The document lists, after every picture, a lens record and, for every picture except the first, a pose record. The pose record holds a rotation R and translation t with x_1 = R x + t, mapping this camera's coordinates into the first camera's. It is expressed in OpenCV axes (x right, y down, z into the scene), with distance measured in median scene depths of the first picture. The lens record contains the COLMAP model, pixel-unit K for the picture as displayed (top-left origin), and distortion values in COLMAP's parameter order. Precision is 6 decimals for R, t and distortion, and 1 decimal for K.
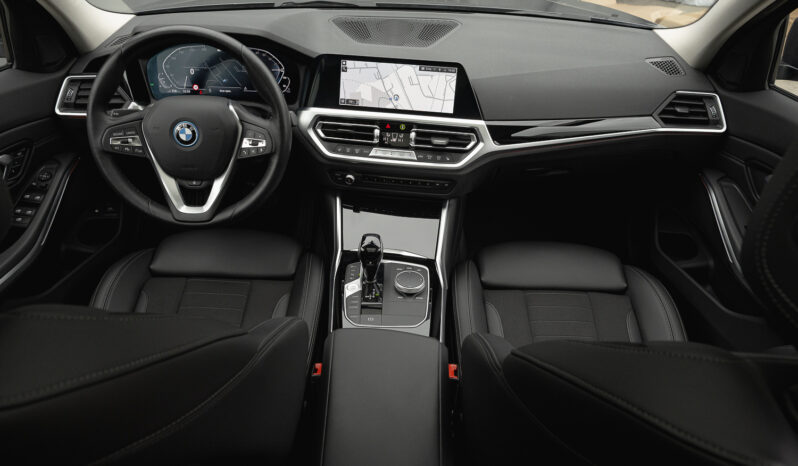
lens RADIAL K [[535.4, 0, 399.5], [0, 535.4, 229.8], [0, 0, 1]] dist [-0.004642, -0.001157]
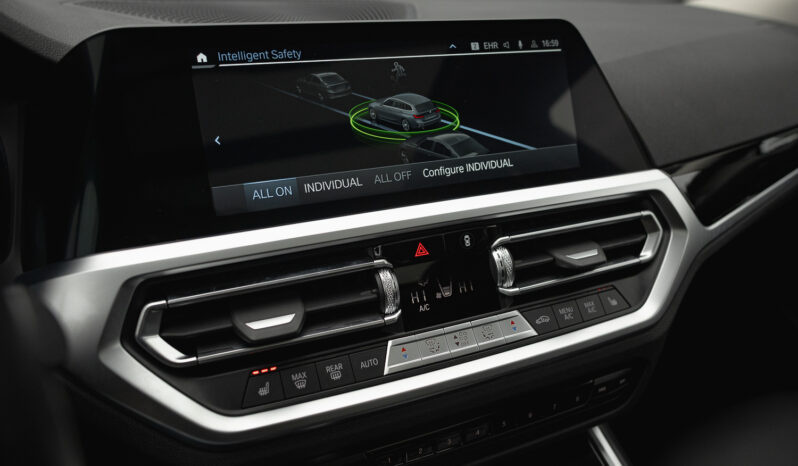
lens RADIAL K [[535.4, 0, 393.4], [0, 535.4, 235.4], [0, 0, 1]] dist [-0.004642, -0.001157]
pose [[0.865019, -0.224220, 0.448852, -0.156369], [0.319787, 0.935724, -0.148855, -0.162999], [-0.386625, 0.272299, 0.881121, 0.753901]]
